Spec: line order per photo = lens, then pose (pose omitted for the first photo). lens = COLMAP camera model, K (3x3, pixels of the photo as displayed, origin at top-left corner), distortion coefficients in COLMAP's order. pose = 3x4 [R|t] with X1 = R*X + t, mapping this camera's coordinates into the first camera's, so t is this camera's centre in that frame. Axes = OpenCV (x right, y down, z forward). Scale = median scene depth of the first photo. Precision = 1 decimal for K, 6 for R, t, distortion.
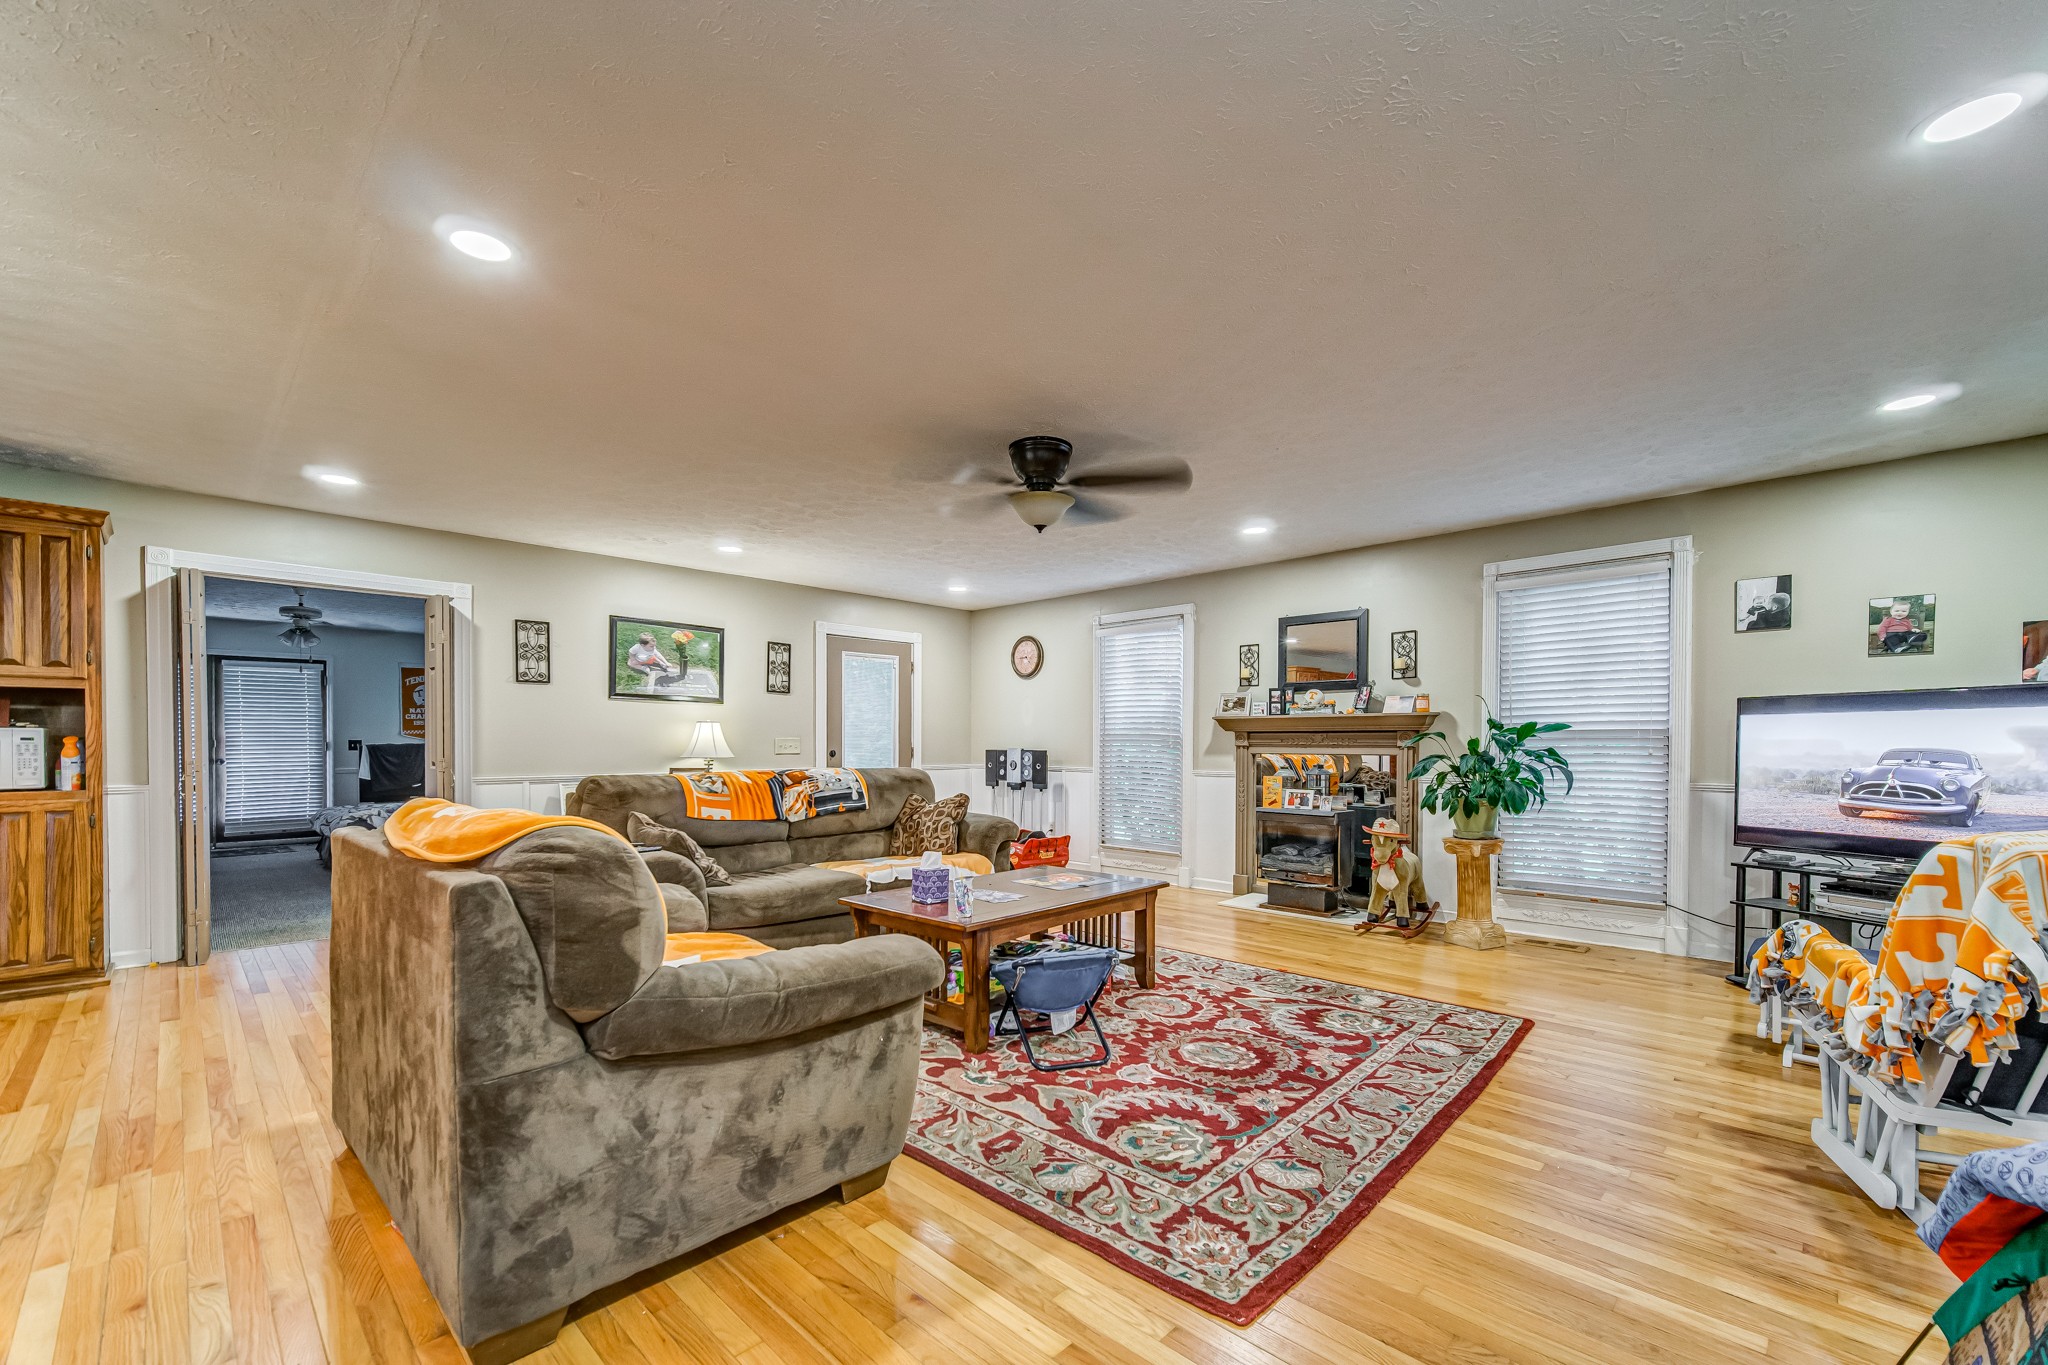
lens RADIAL K [[831.1, 0, 1023.4], [0, 831.1, 751.4], [0, 0, 1]] dist [0.000620, -0.000220]
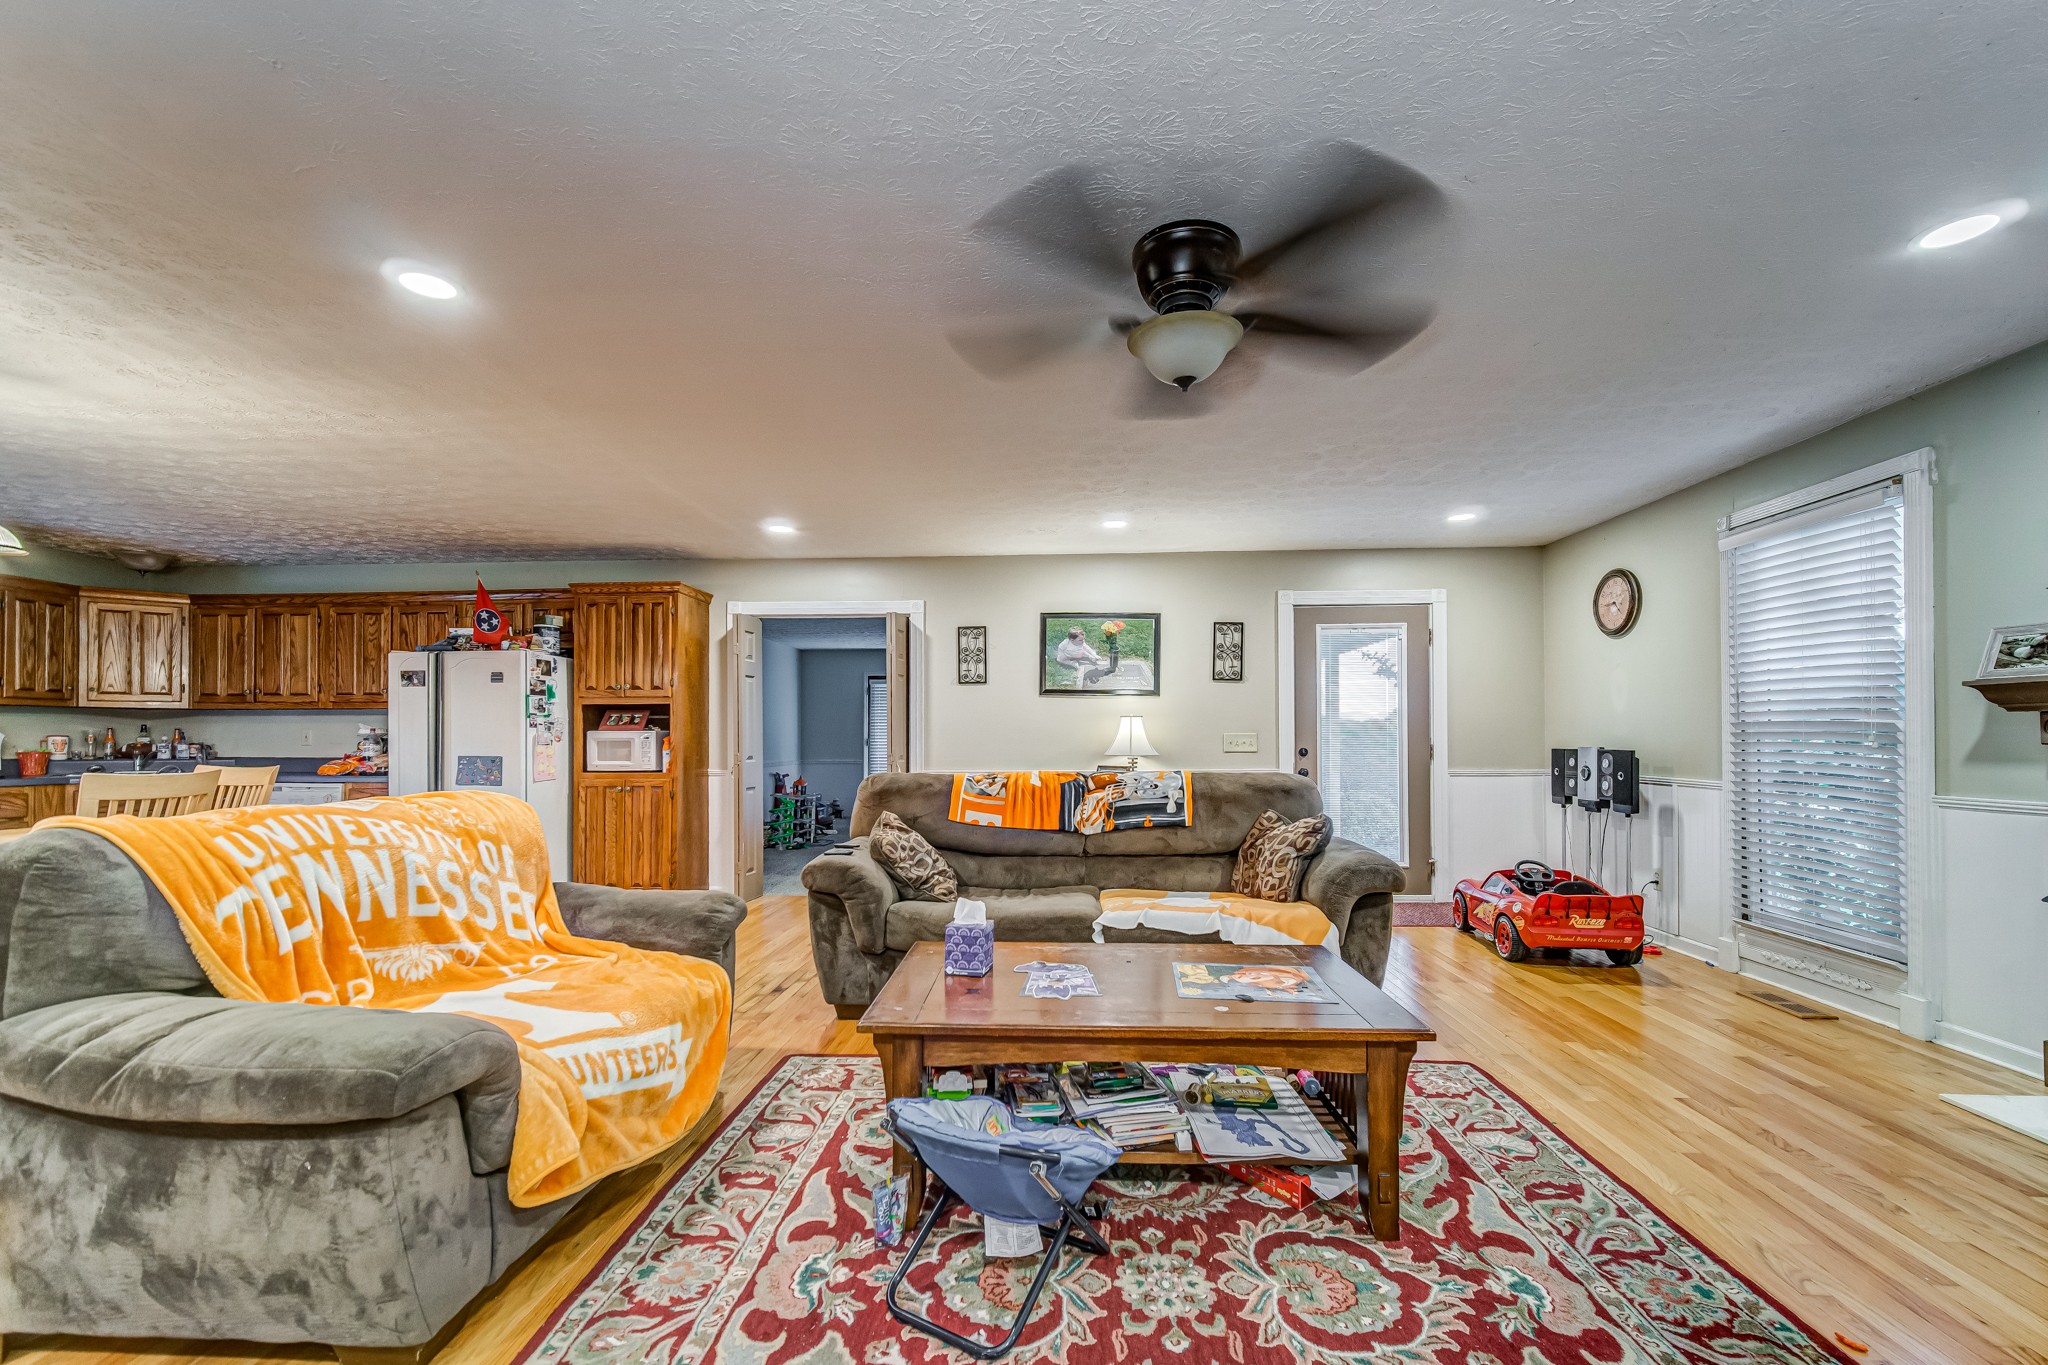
lens RADIAL K [[829.9, 0, 1025.8], [0, 829.9, 729.0], [0, 0, 1]] dist [-0.001453, -0.000242]
pose [[0.653557, -0.011180, -0.756795, 0.268726], [-0.005265, 0.999800, -0.019316, -0.003893], [0.756859, 0.016609, 0.653367, 0.355503]]
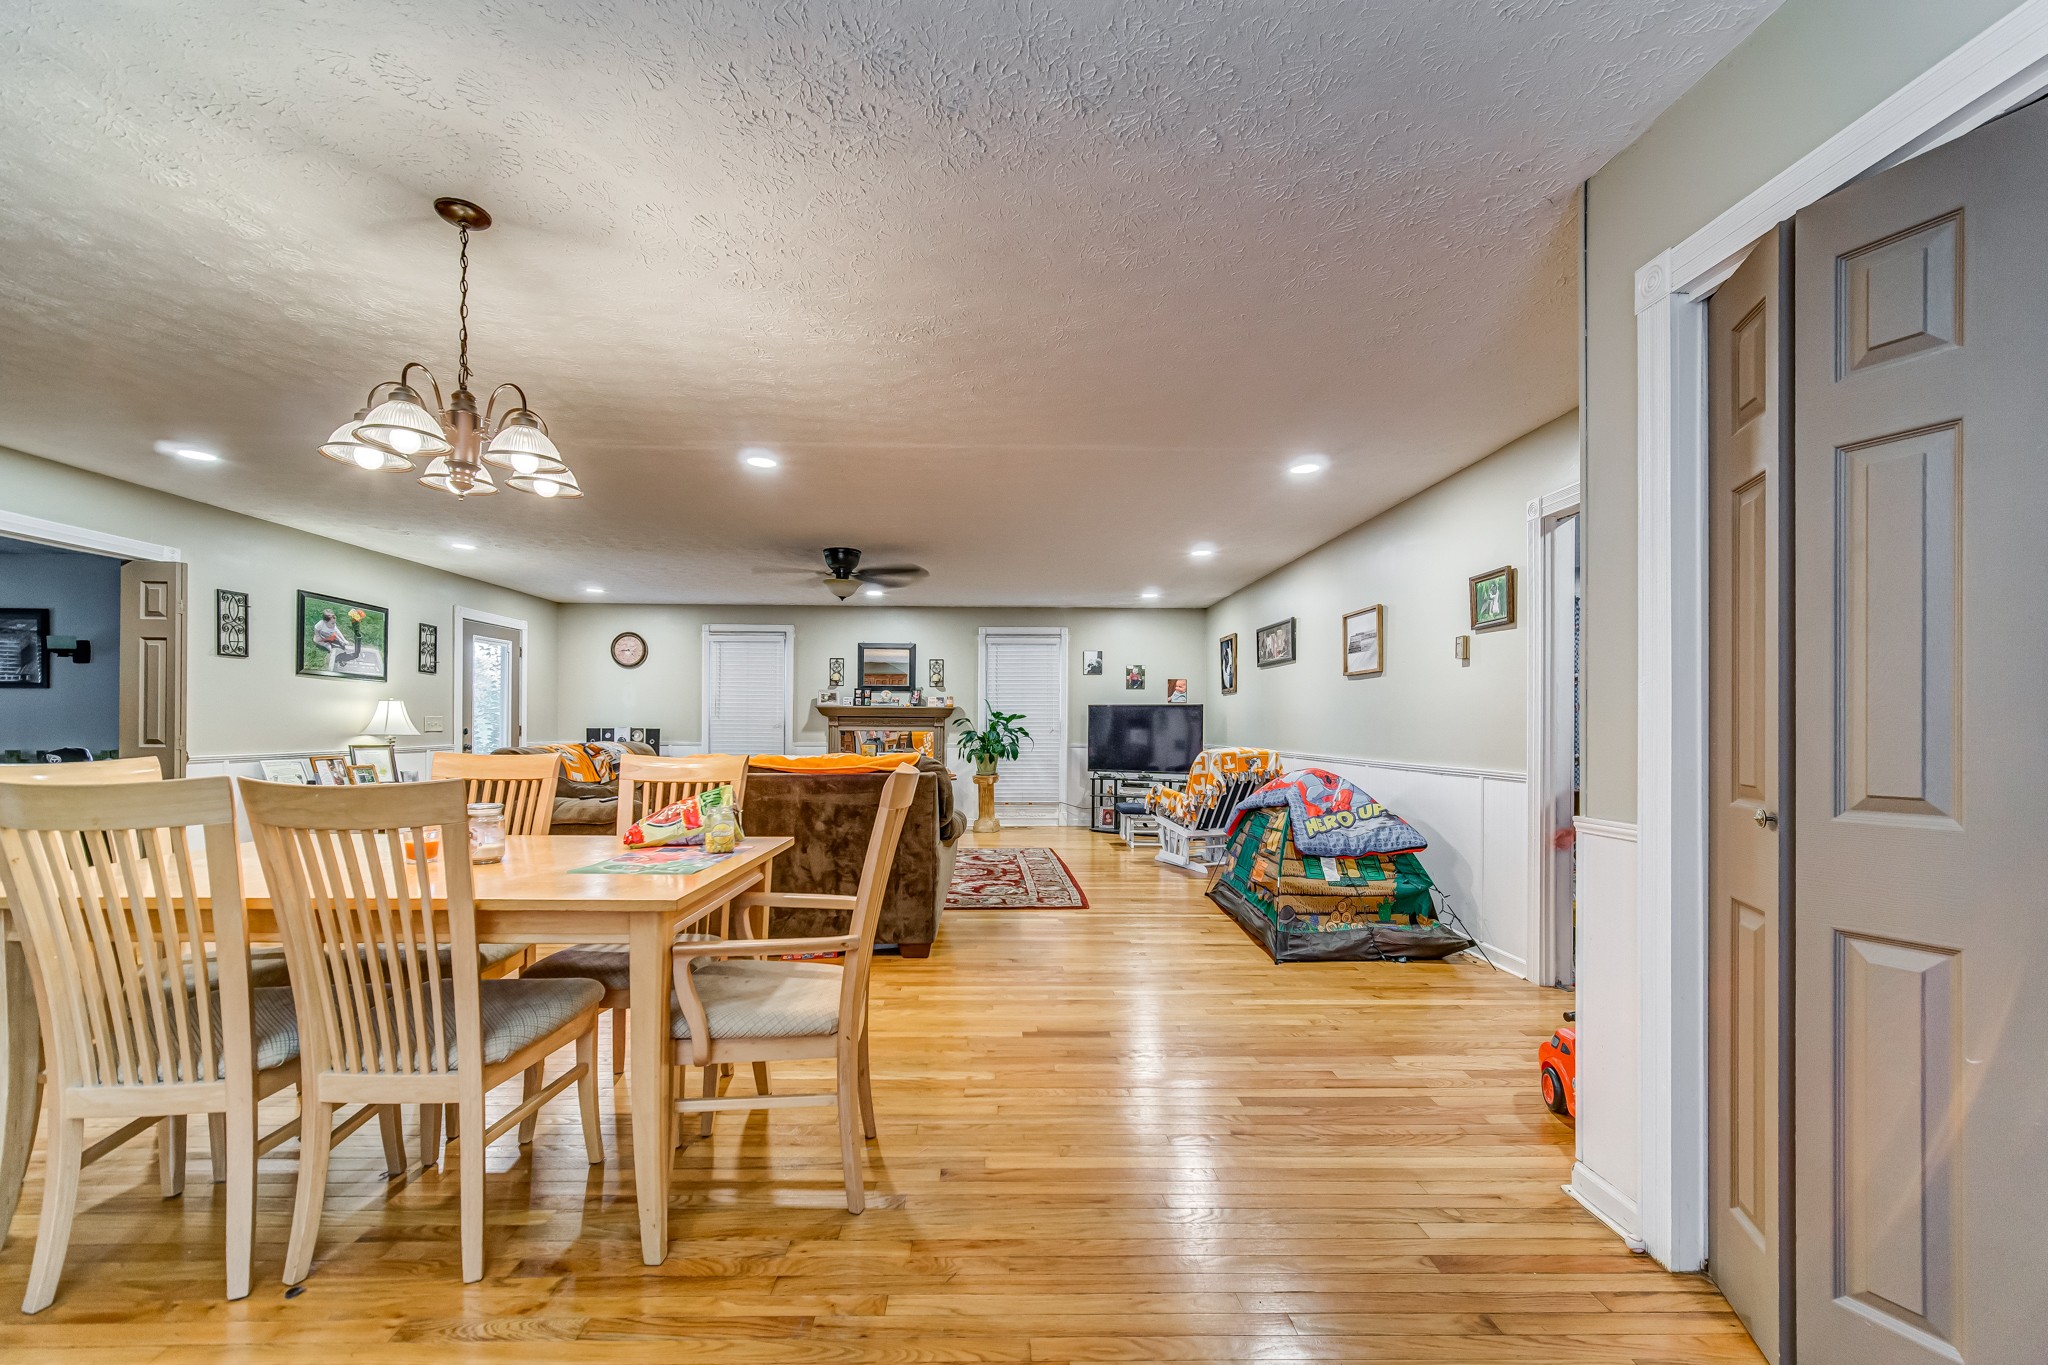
lens RADIAL K [[814.7, 0, 1001.0], [0, 814.7, 723.6], [0, 0, 1]] dist [-0.000511, -0.000175]
pose [[0.710327, 0.006101, 0.703845, -0.626108], [0.000432, 0.999958, -0.009103, 0.003695], [-0.703871, 0.006770, 0.710295, -0.285718]]
